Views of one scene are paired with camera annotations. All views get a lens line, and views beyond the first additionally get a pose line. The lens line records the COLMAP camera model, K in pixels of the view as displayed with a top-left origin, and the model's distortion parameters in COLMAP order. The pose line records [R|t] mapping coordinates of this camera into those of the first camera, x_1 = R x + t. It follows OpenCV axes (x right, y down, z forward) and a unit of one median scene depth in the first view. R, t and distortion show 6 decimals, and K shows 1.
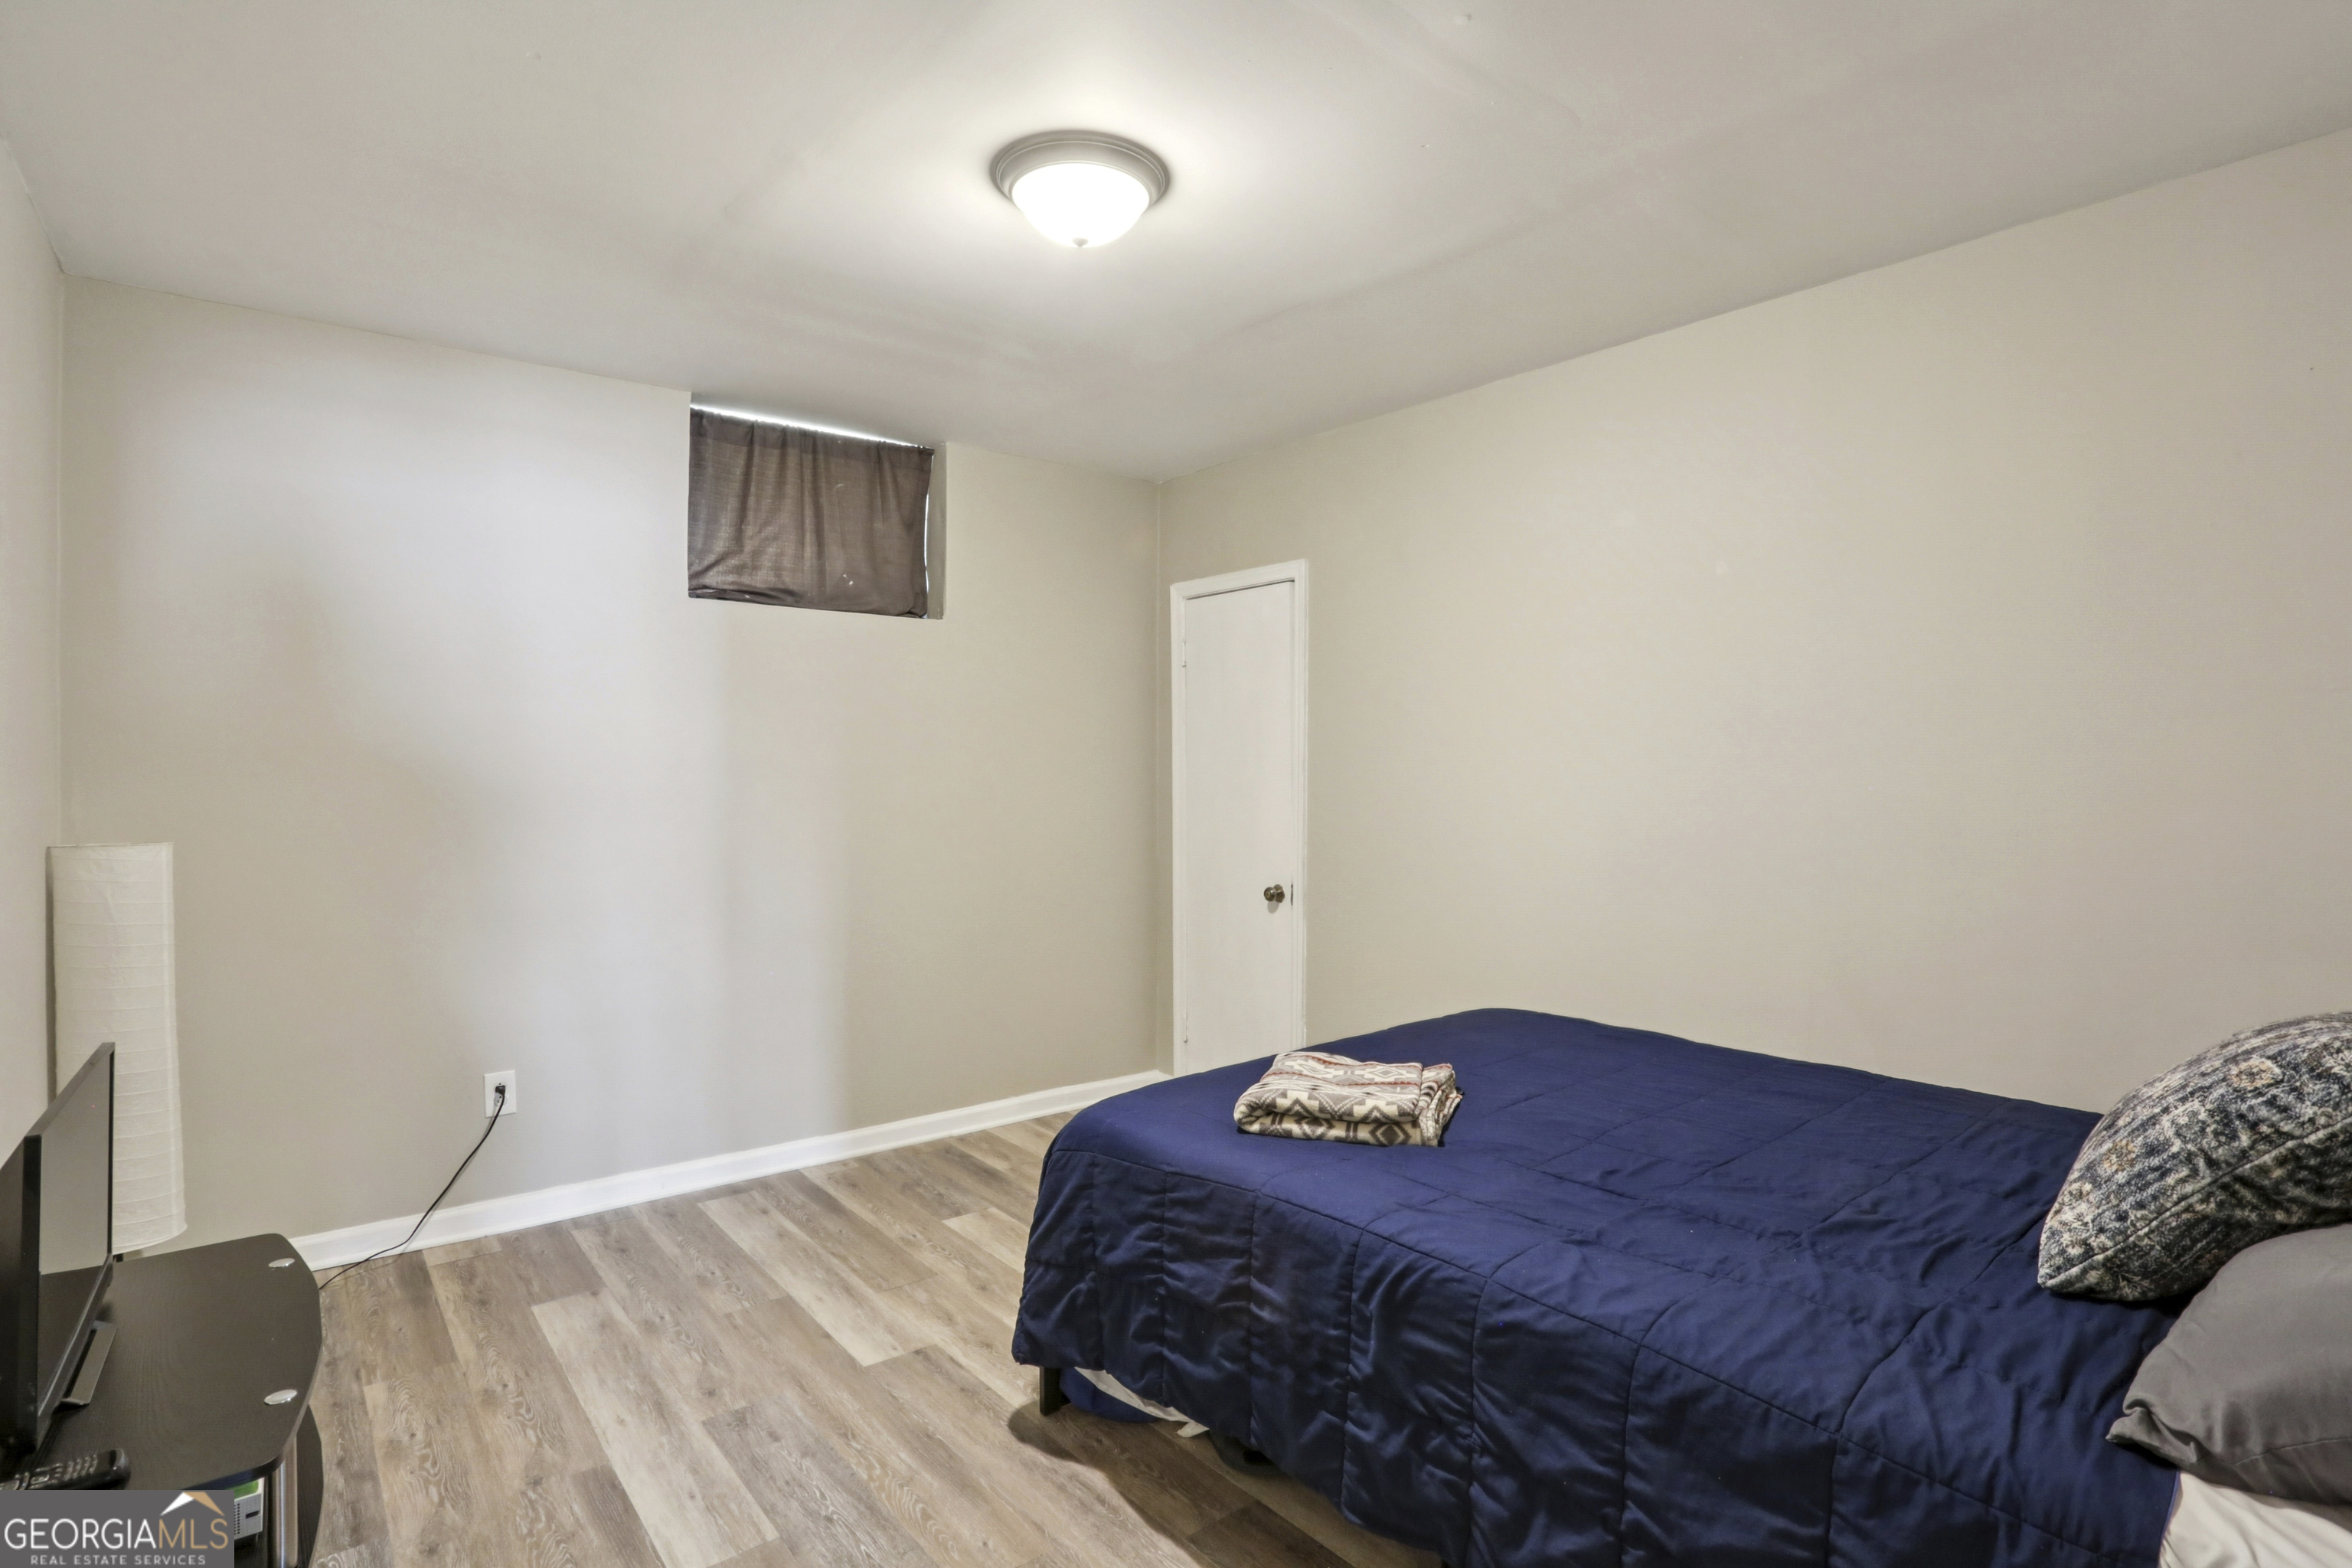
lens RADIAL K [[1148.0, 0, 1175.7], [0, 1148.0, 762.3], [0, 0, 1]] dist [0.018923, -0.000220]
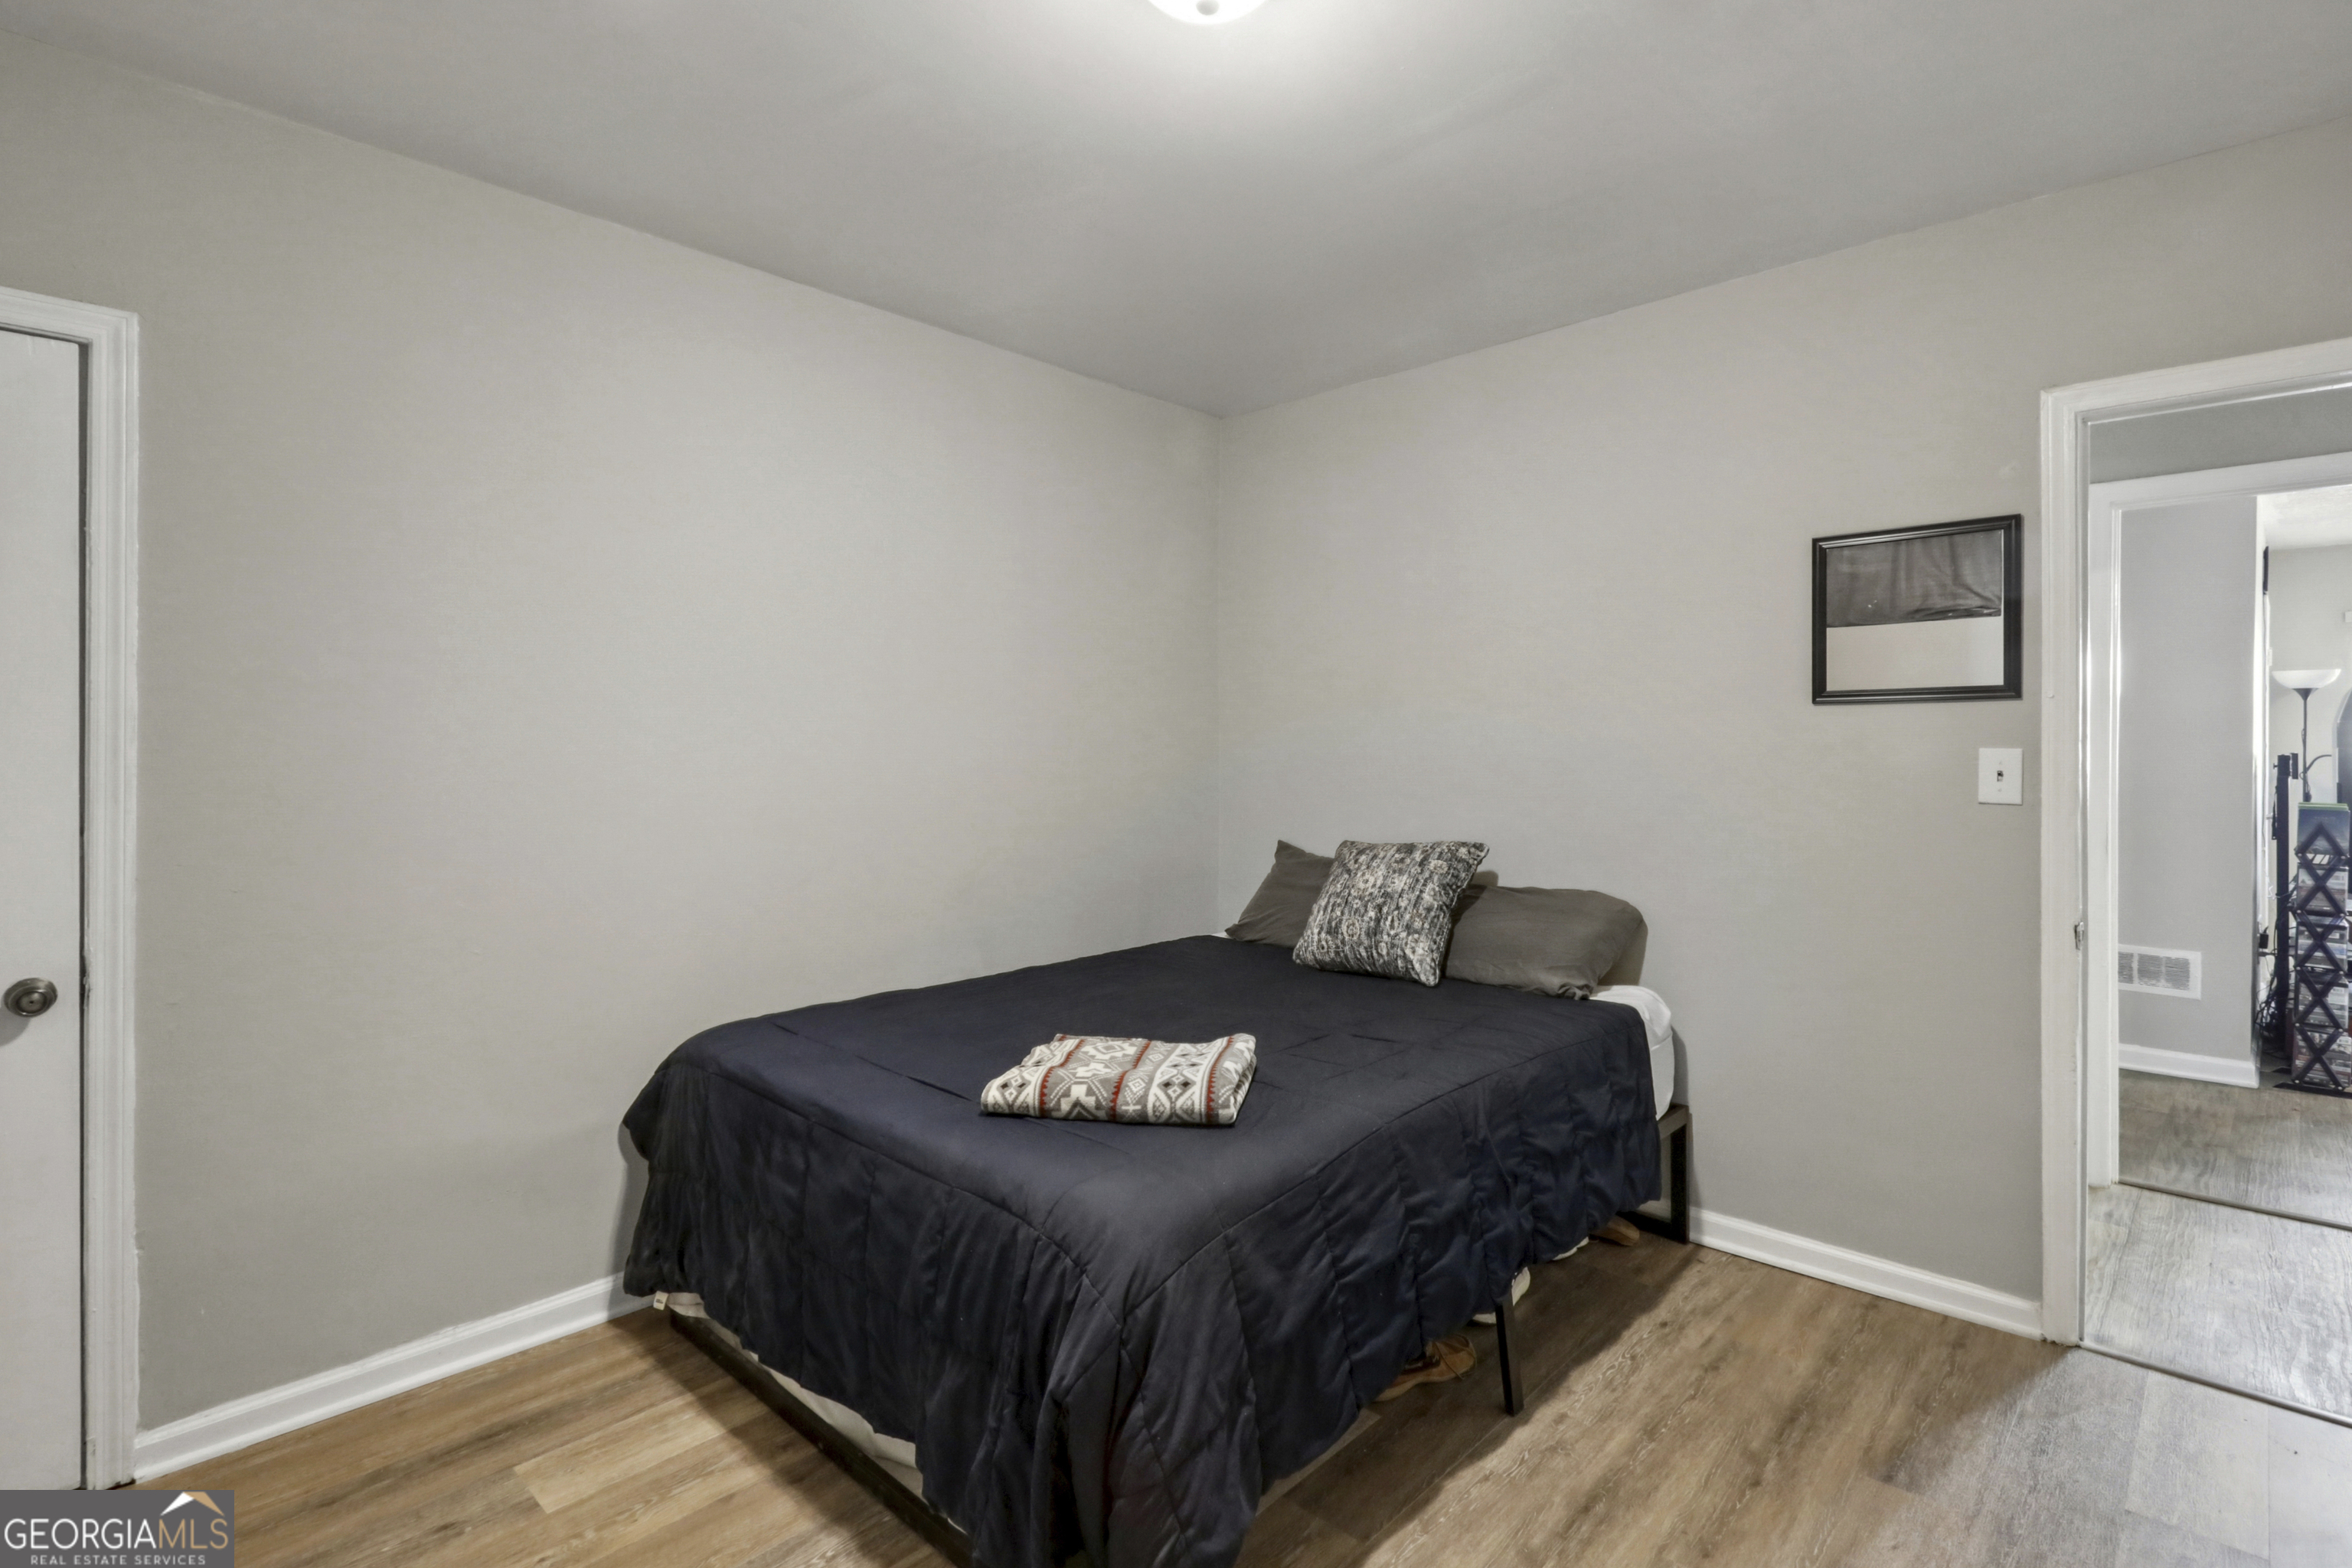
lens RADIAL K [[1148.0, 0, 1175.7], [0, 1148.0, 762.3], [0, 0, 1]] dist [0.018923, -0.000220]
pose [[-0.104054, -0.007408, 0.994544, -0.890474], [0.007114, 0.999941, 0.008193, 0.031893], [-0.994546, 0.007927, -0.103996, 1.218770]]
